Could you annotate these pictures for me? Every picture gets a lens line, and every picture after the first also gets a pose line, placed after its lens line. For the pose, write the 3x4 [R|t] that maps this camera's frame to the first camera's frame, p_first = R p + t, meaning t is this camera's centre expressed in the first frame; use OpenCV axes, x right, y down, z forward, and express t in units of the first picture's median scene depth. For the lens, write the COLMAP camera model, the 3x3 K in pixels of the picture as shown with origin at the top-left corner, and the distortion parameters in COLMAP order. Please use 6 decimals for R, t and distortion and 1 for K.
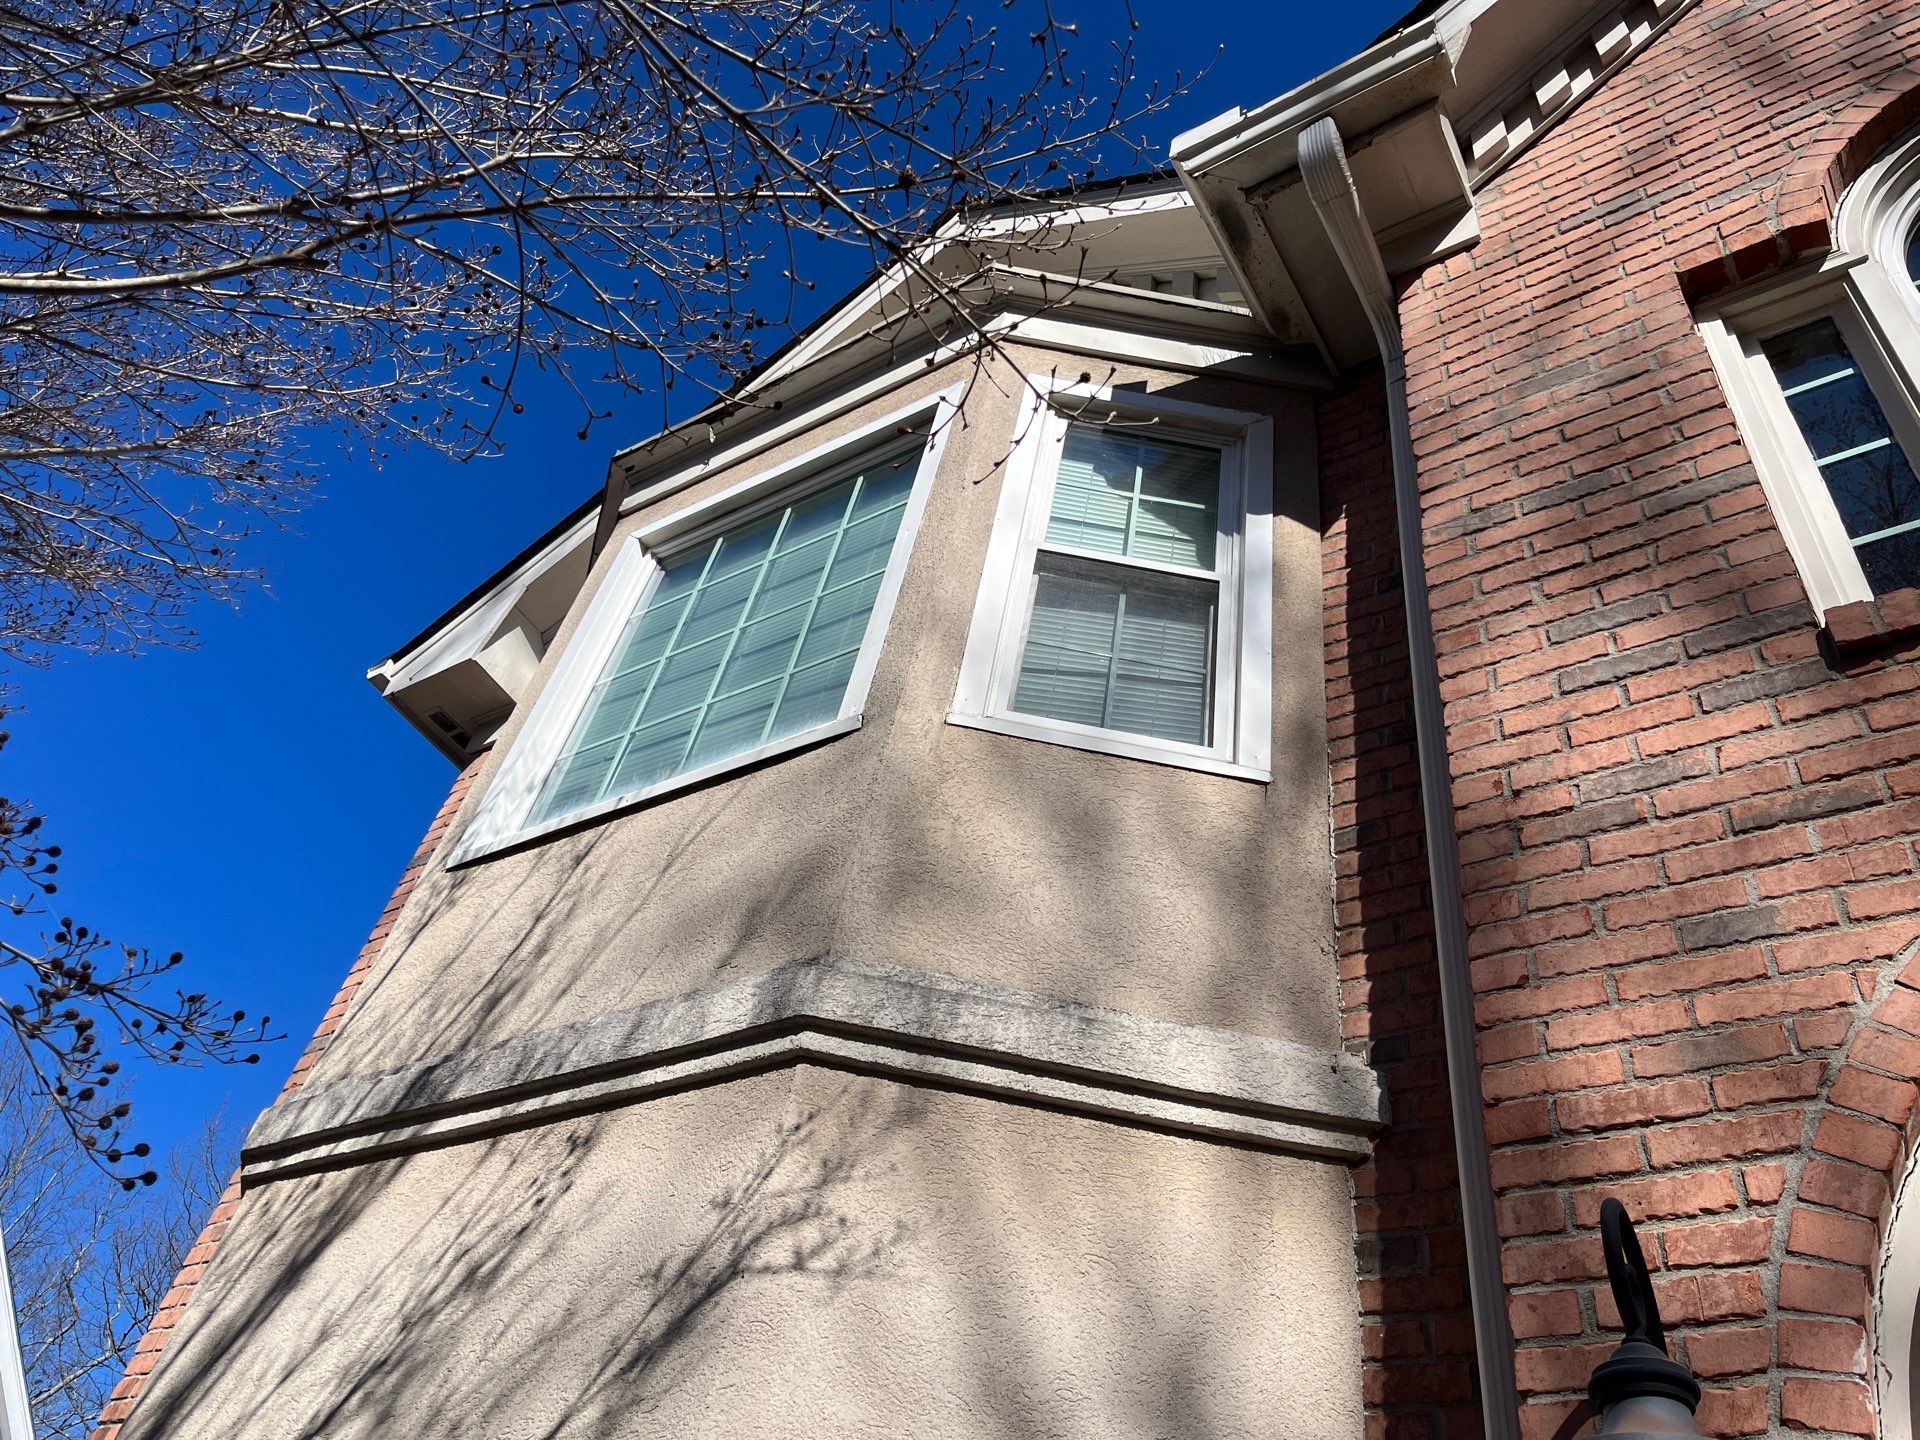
lens RADIAL K [[1444.9, 0, 960.0], [0, 1444.9, 720.0], [0, 0, 1]] dist [0.093587, -0.130844]
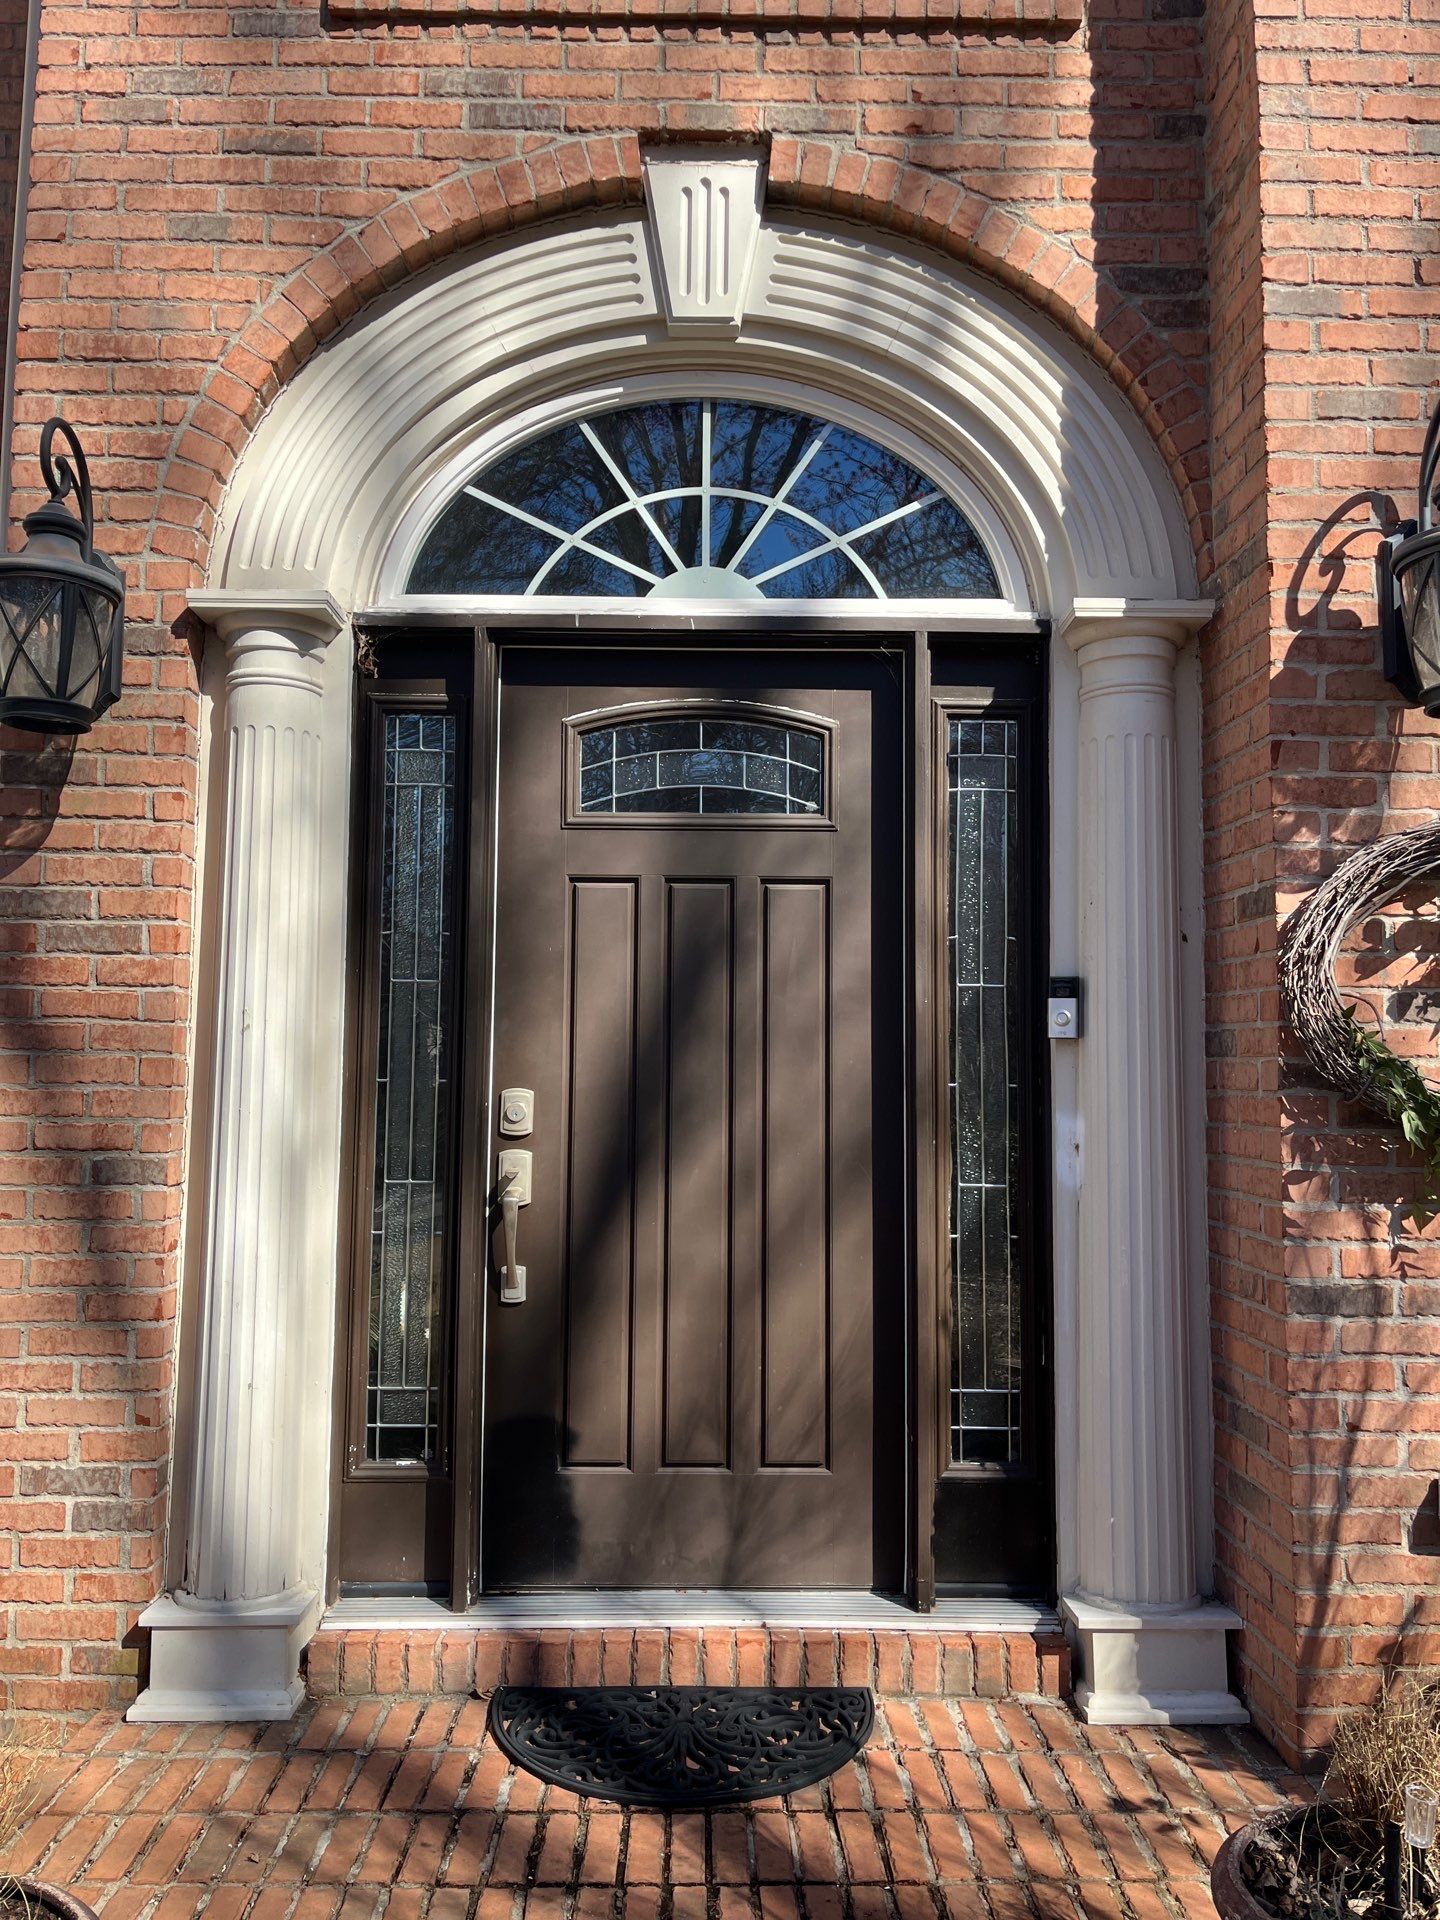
lens RADIAL K [[1444.9, 0, 727.7], [0, 1444.9, 959.8], [0, 0, 1]] dist [0.093587, -0.130844]
pose [[0.835282, -0.110639, 0.538574, 0.080127], [-0.298420, 0.731481, 0.613092, -0.322090], [-0.461789, -0.672826, 0.577976, -0.491876]]
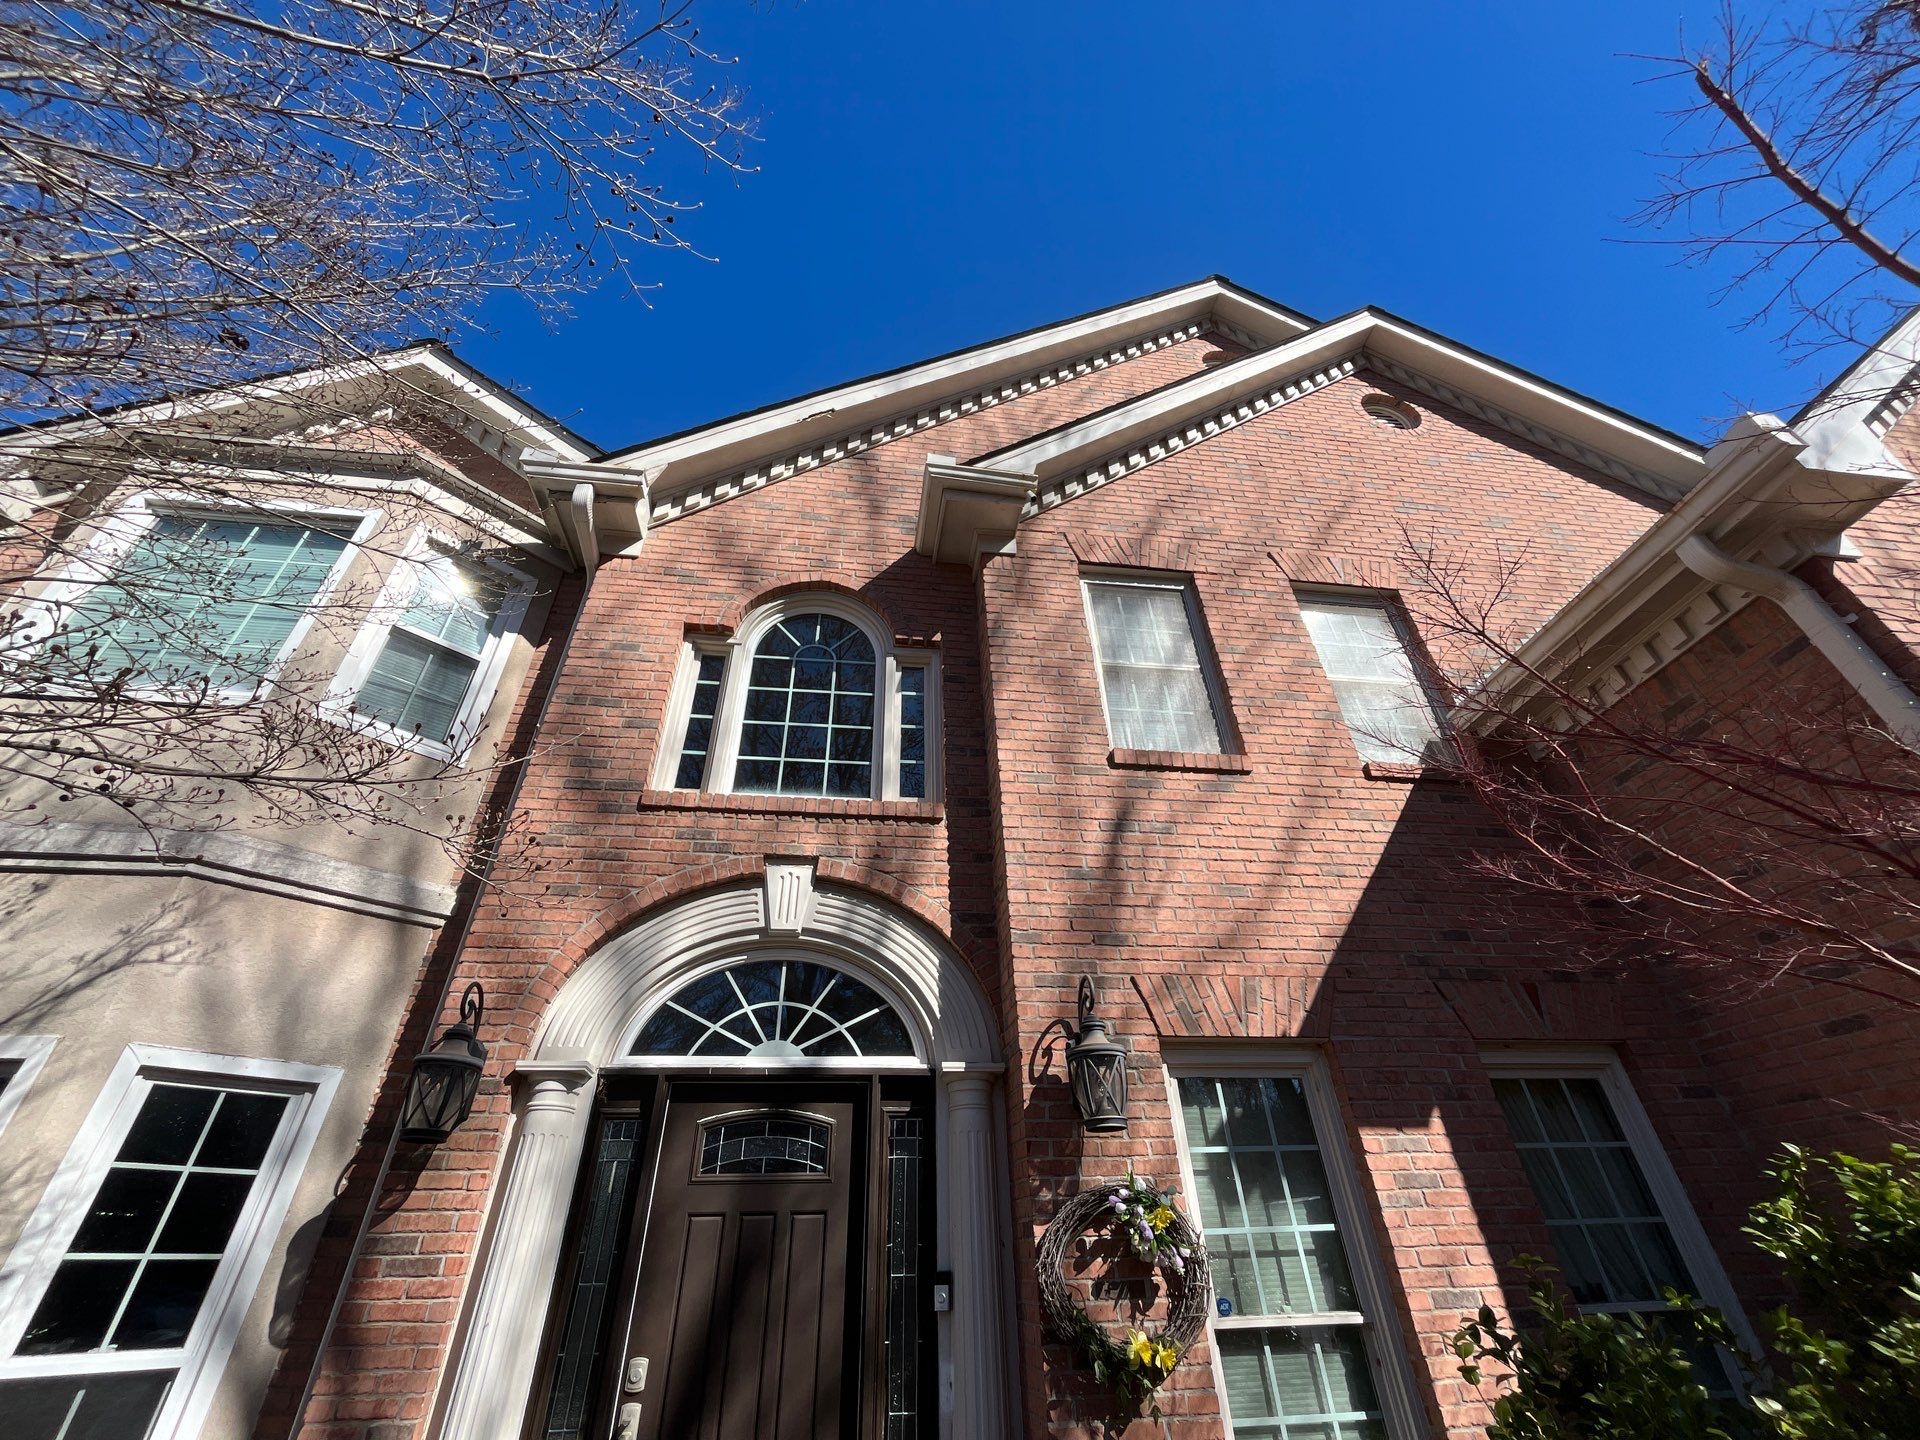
lens RADIAL K [[764.5, 0, 948.5], [0, 764.5, 729.2], [0, 0, 1]] dist [-0.003008, -0.000480]
pose [[0.759132, 0.217150, 0.613648, 0.027726], [-0.355598, 0.927961, 0.111528, -0.606308], [-0.545223, -0.302877, 0.781663, -0.633837]]
